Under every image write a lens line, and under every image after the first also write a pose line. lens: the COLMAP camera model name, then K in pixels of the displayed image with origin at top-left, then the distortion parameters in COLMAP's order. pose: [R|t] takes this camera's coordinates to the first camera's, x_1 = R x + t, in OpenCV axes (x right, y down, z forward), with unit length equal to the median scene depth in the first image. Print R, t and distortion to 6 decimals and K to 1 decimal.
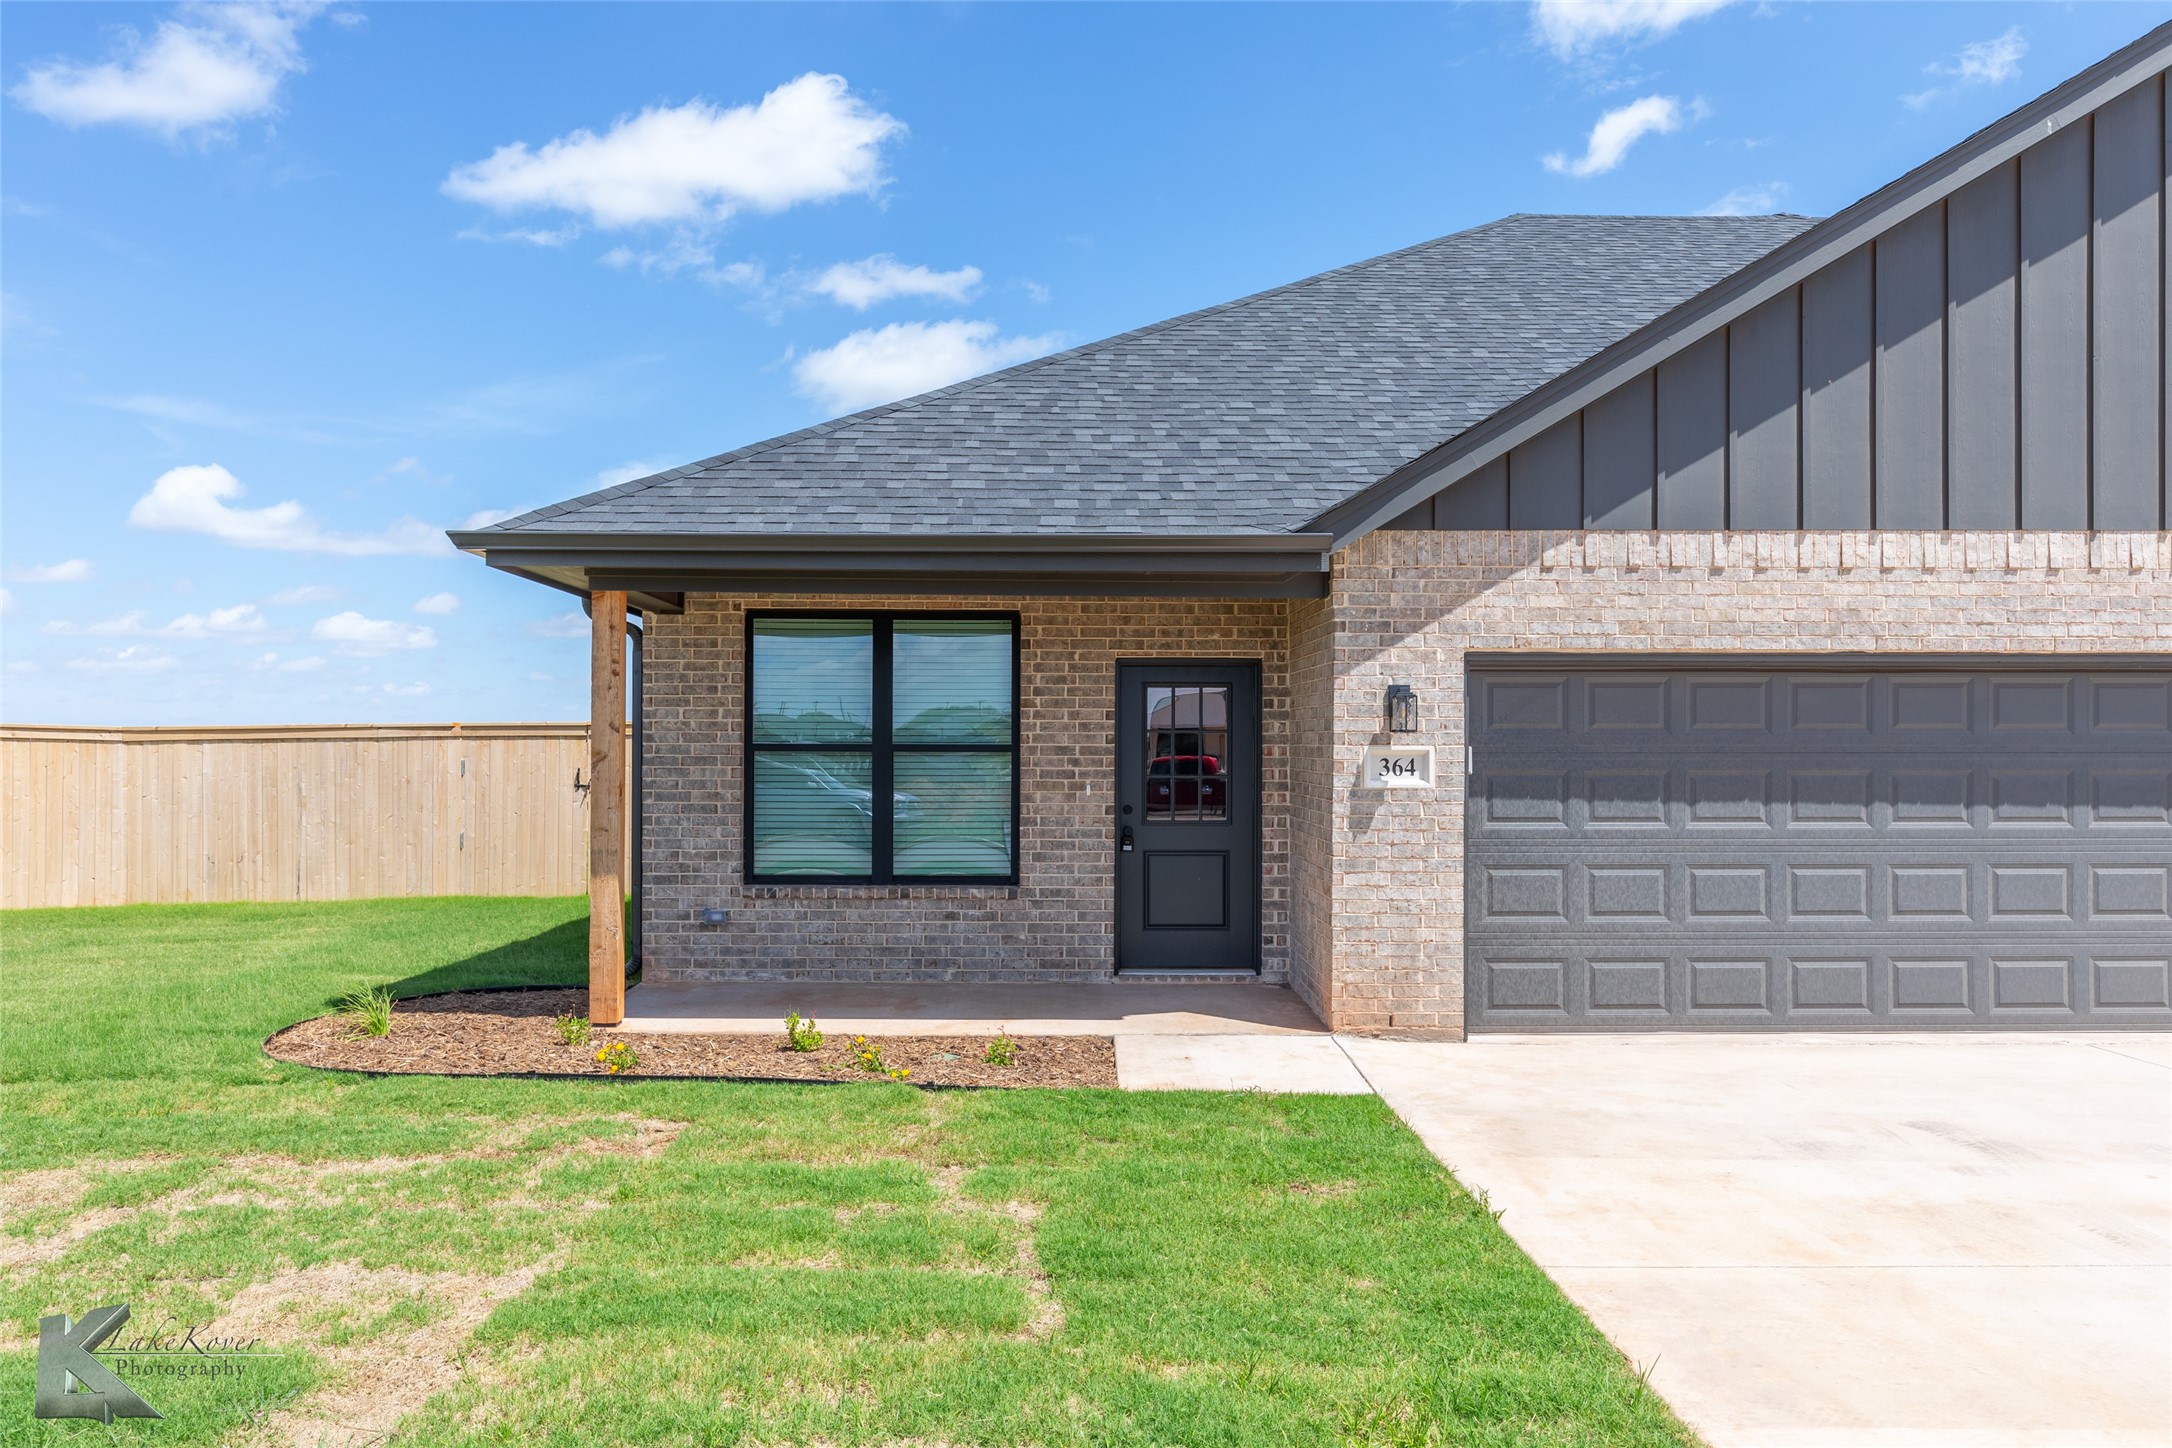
lens RADIAL K [[1502.2, 0, 1085.1], [0, 1502.2, 714.7], [0, 0, 1]] dist [-0.043343, 0.014597]
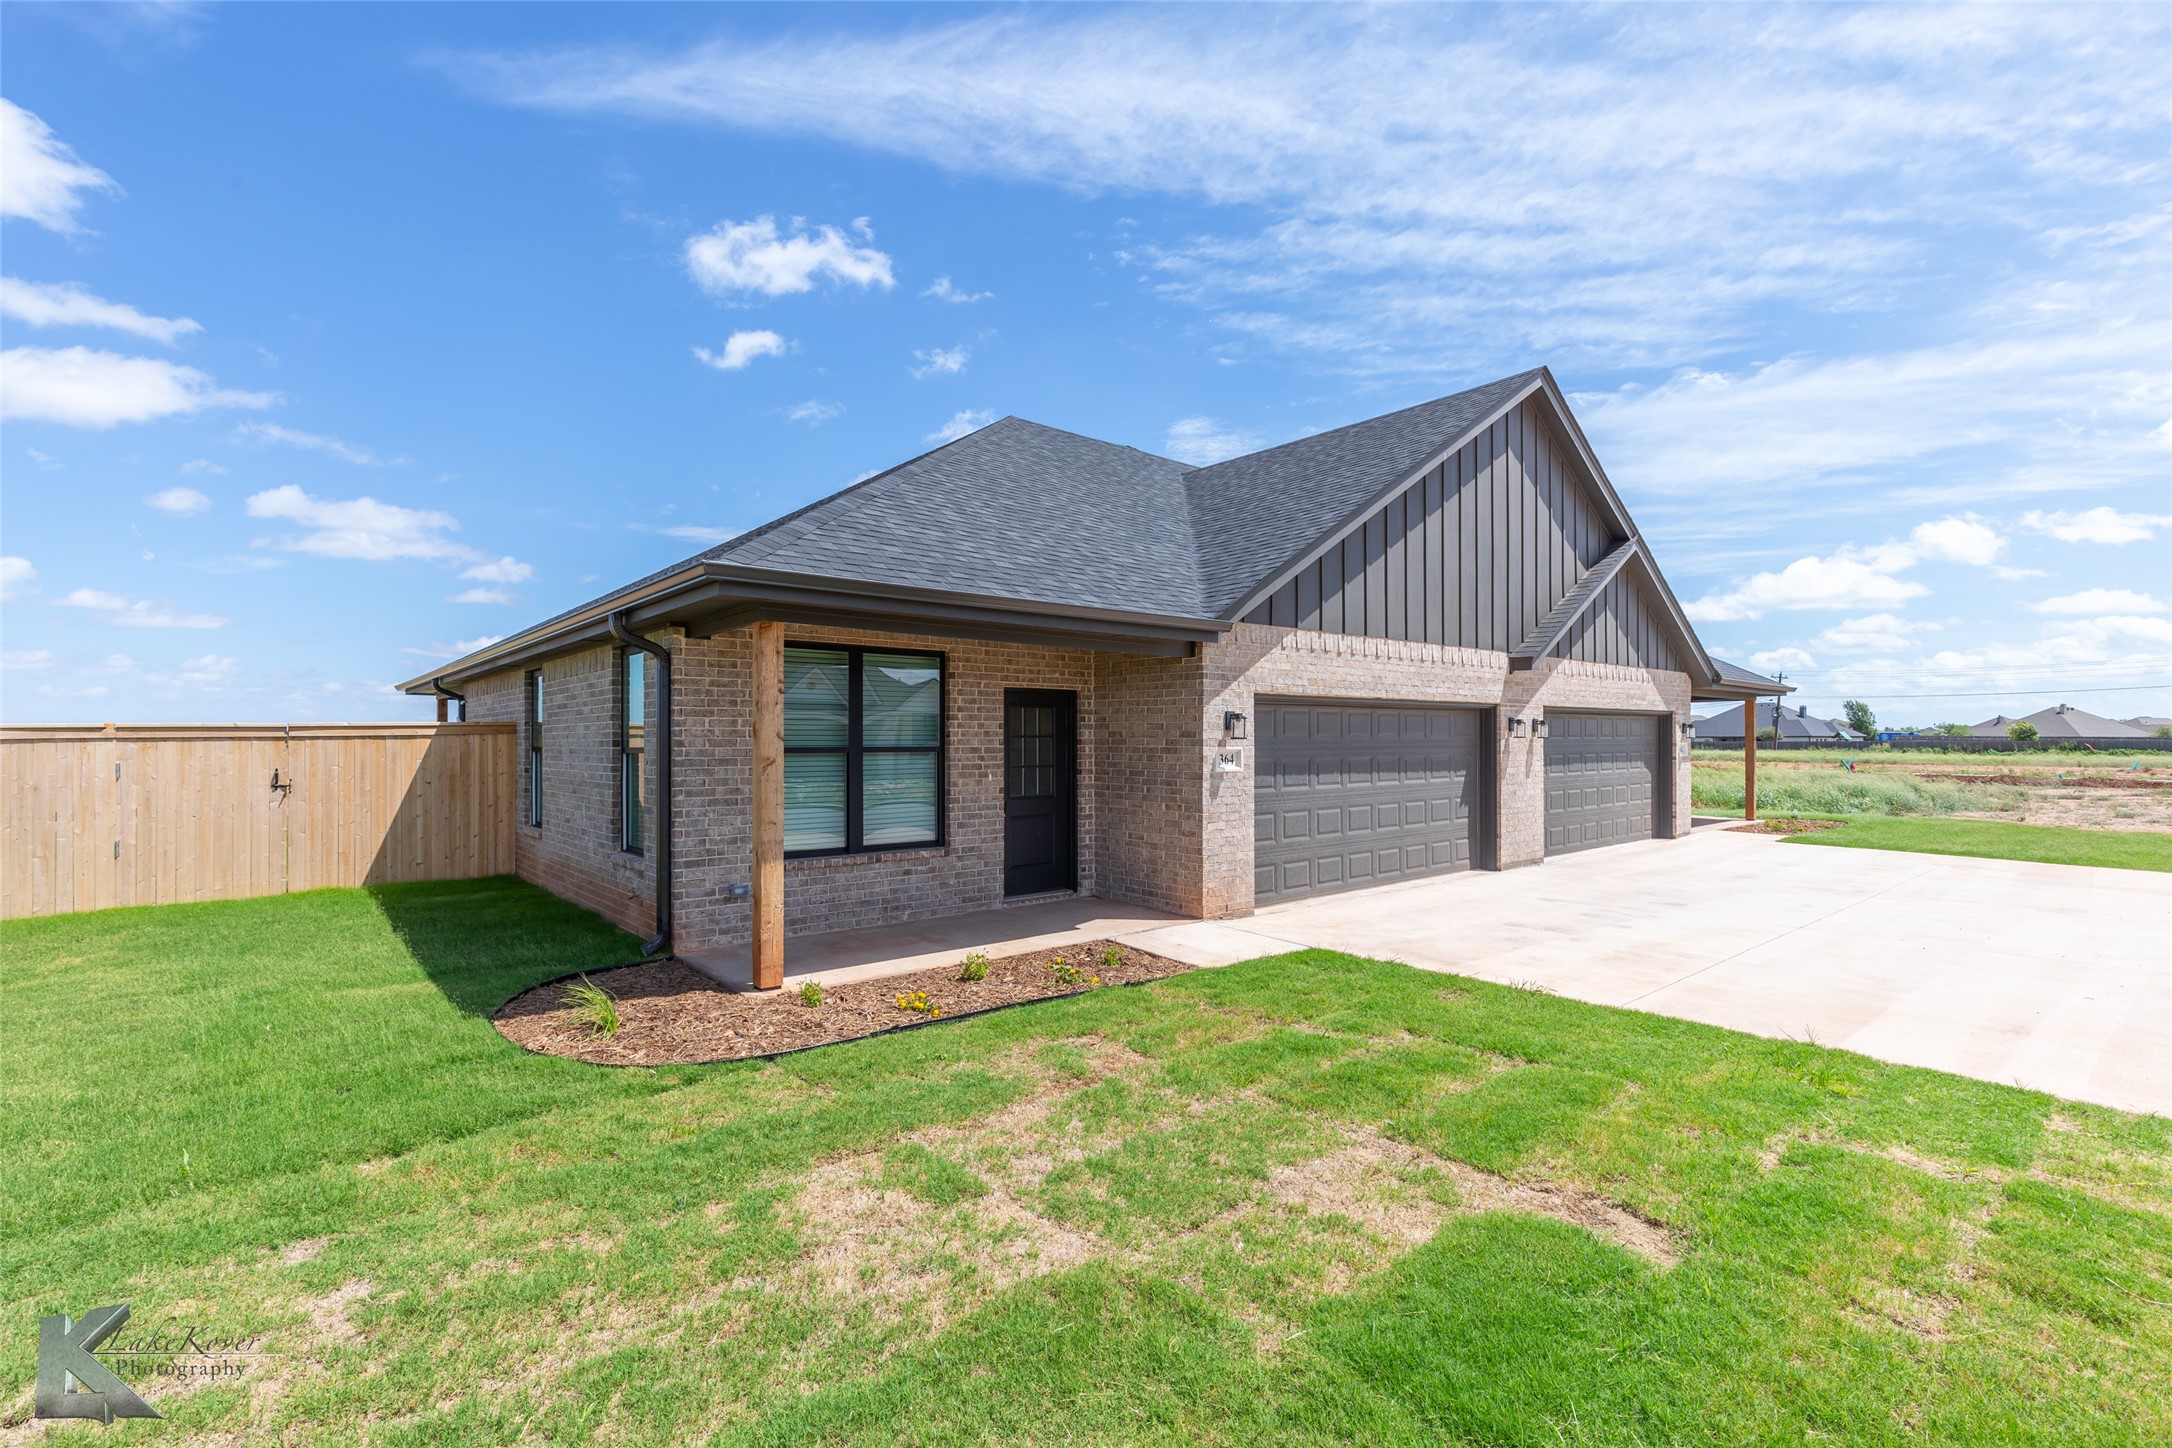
lens RADIAL K [[1001.0, 0, 1055.8], [0, 1001.0, 730.6], [0, 0, 1]] dist [0.009293, -0.001241]
pose [[0.760721, 0.001329, 0.649078, -0.580409], [-0.013897, 0.999802, 0.014240, -0.009849], [-0.648930, -0.019852, 0.760589, 0.220275]]
